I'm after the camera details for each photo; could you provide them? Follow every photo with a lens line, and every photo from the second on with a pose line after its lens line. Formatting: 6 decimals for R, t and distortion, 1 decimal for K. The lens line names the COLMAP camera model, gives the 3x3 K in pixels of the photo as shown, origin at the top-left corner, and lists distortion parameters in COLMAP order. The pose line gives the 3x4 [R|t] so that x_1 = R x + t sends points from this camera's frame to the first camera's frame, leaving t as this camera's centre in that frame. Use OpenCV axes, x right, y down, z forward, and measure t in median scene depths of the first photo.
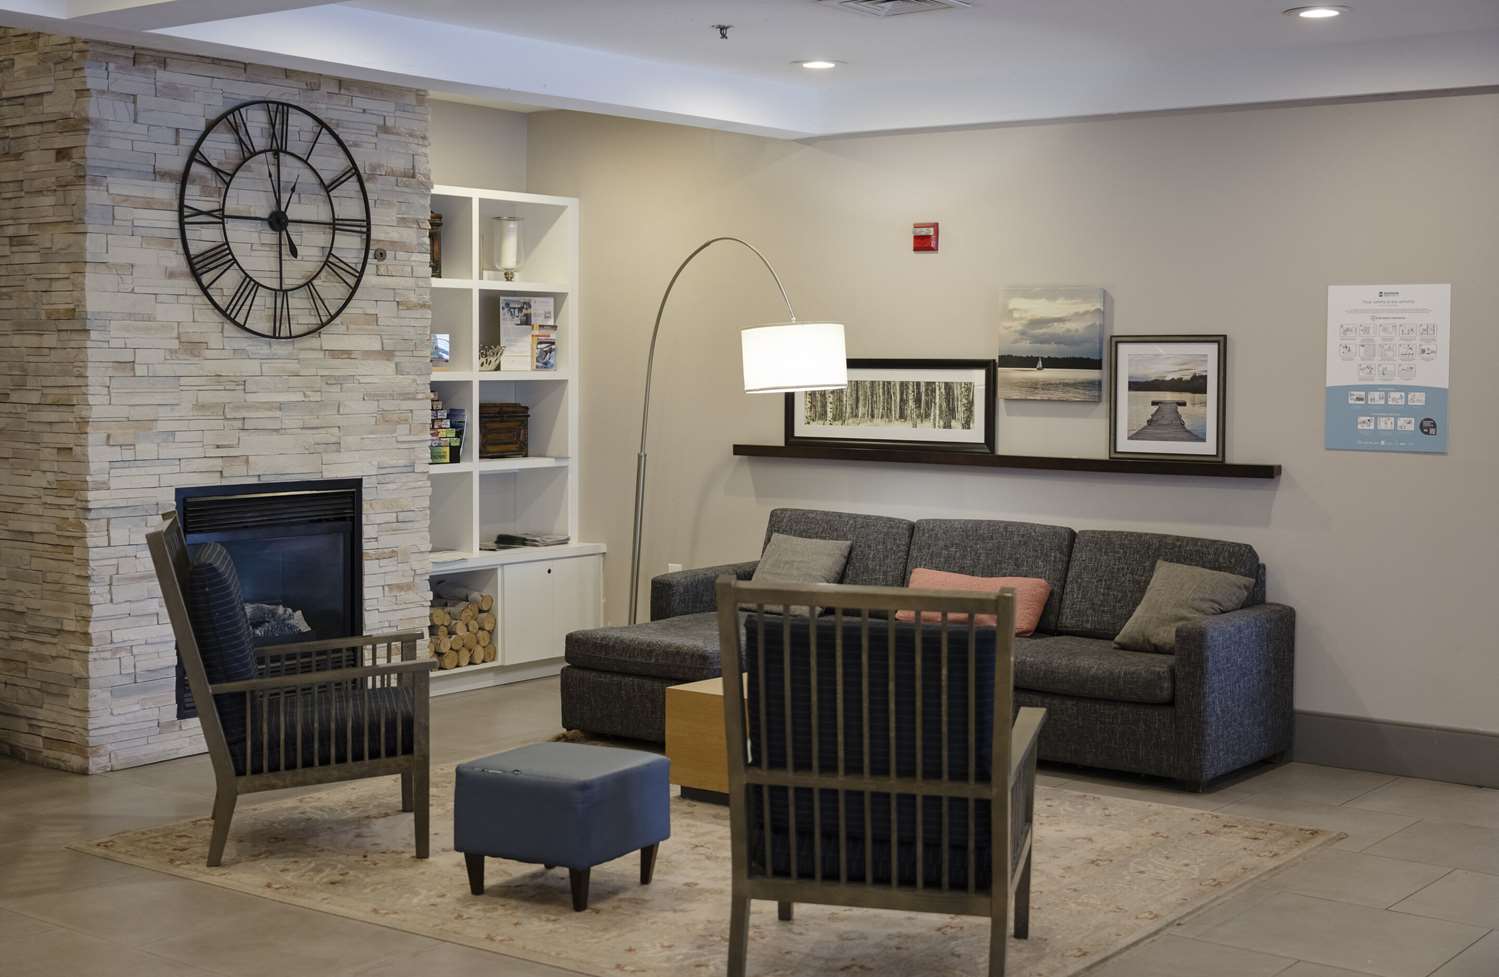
lens RADIAL K [[2004.7, 0, 751.4], [0, 2004.7, 449.4], [0, 0, 1]] dist [0.007033, 0.016878]
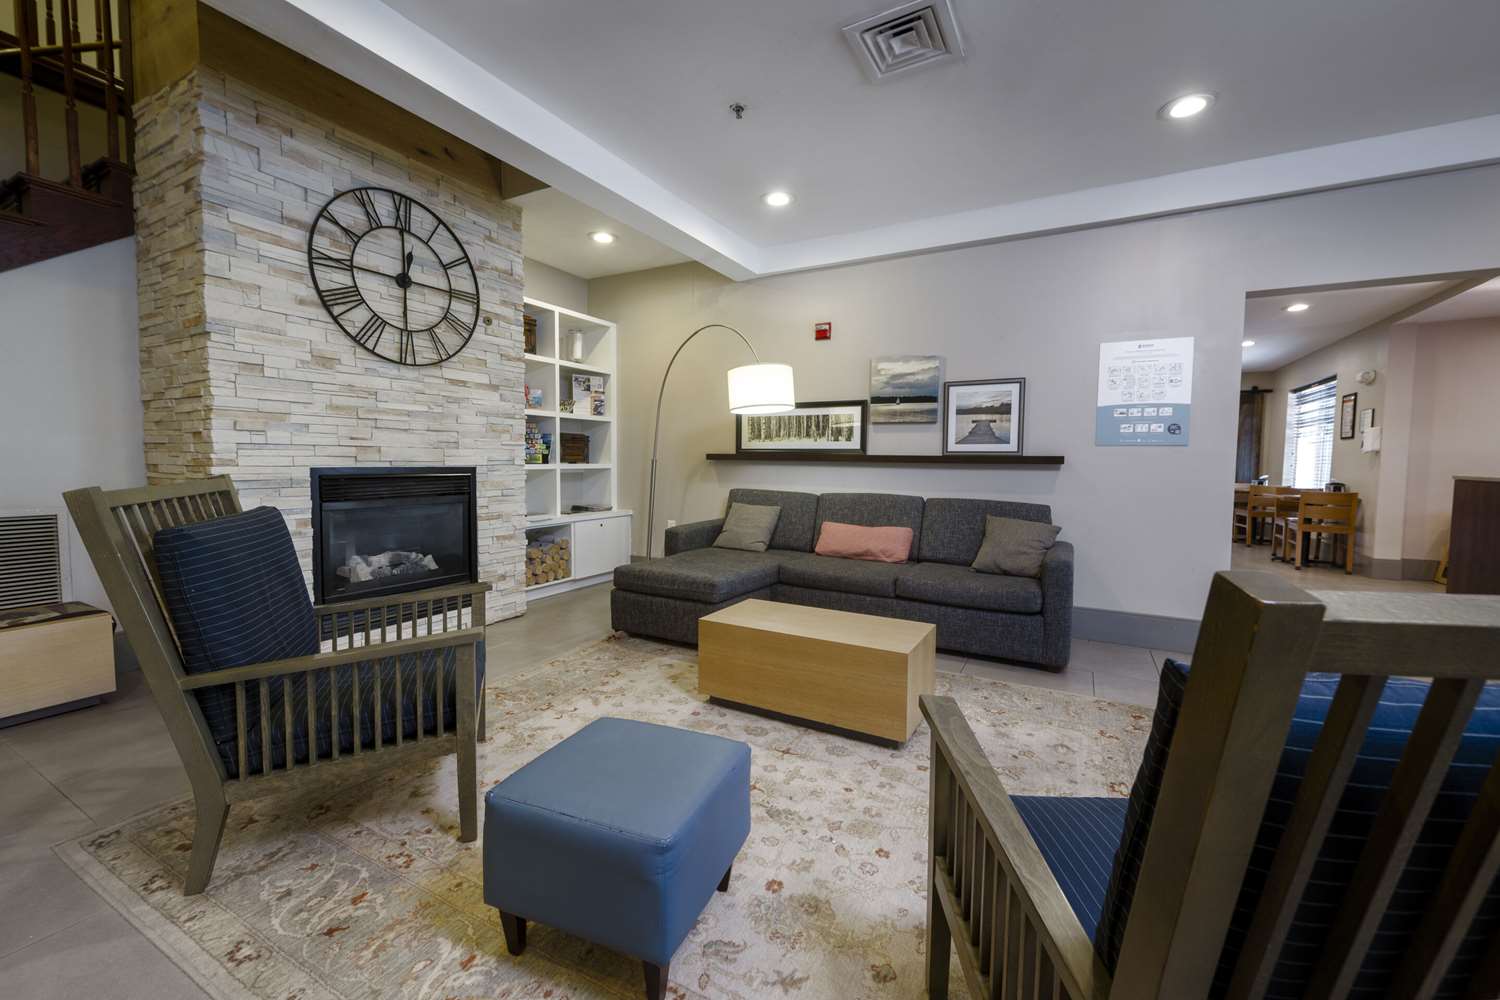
lens RADIAL K [[594.5, 0, 751.6], [0, 594.5, 494.0], [0, 0, 1]] dist [-0.000171, -0.000437]
pose [[0.988544, -0.004194, 0.150877, -0.056990], [0.001796, 0.999870, 0.016025, 0.029038], [-0.150924, -0.015570, 0.988423, 0.538927]]
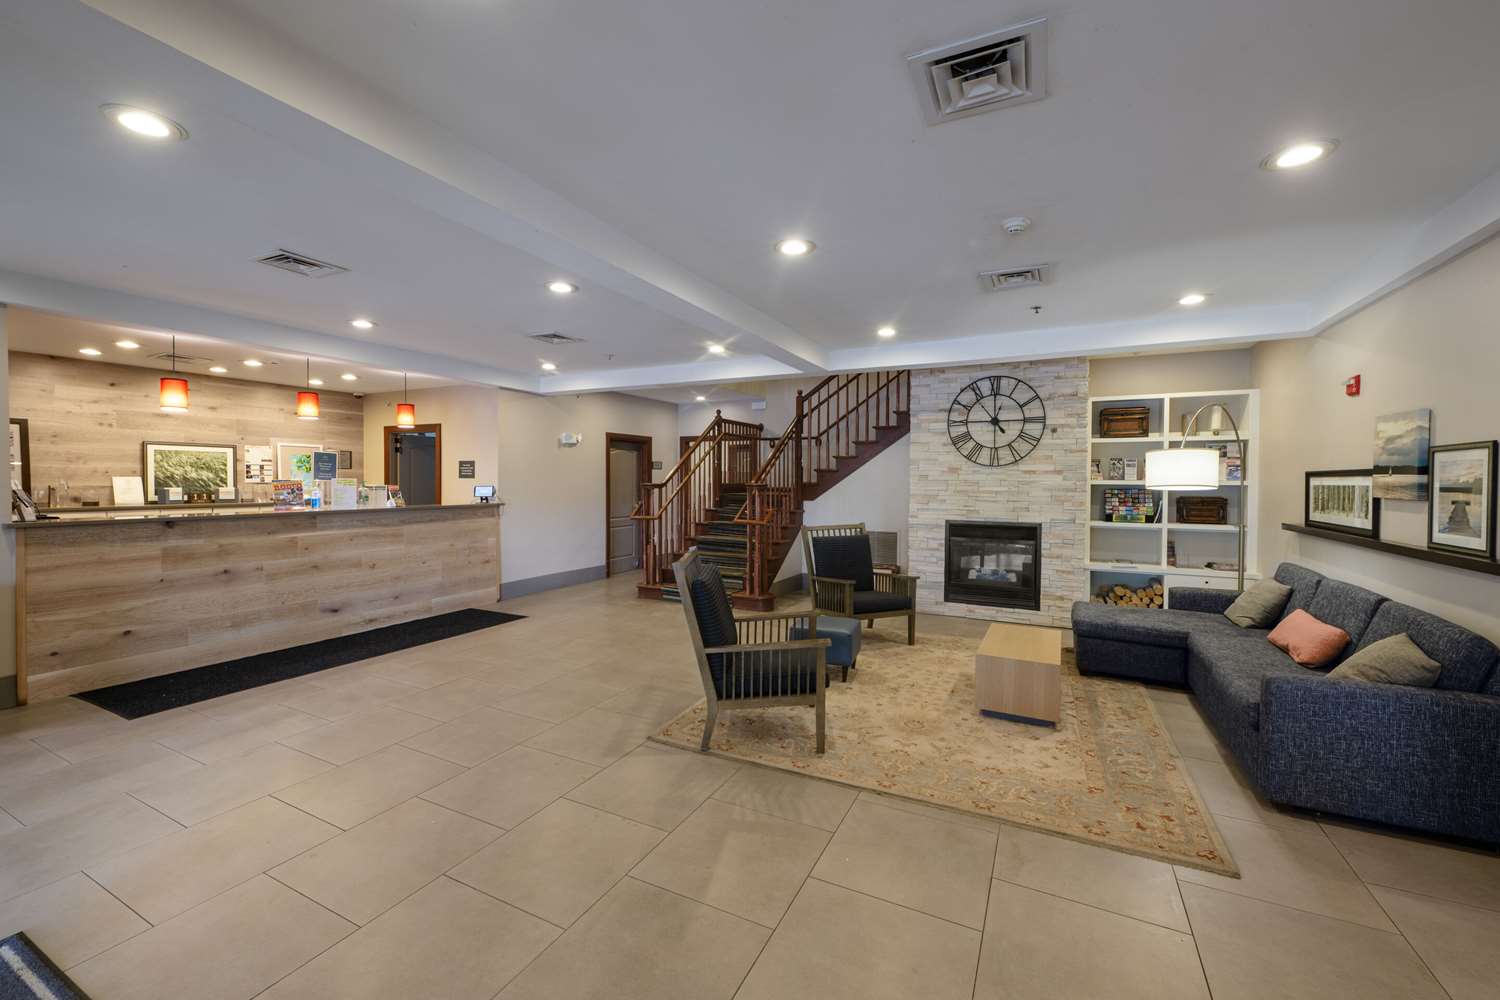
lens RADIAL K [[605.1, 0, 748.6], [0, 605.1, 488.4], [0, 0, 1]] dist [-0.000028, -0.000054]
pose [[0.187028, 0.010006, -0.982304, 0.471508], [-0.049298, 0.998784, 0.000788, -0.011330], [0.981117, 0.048278, 0.187294, 0.531986]]
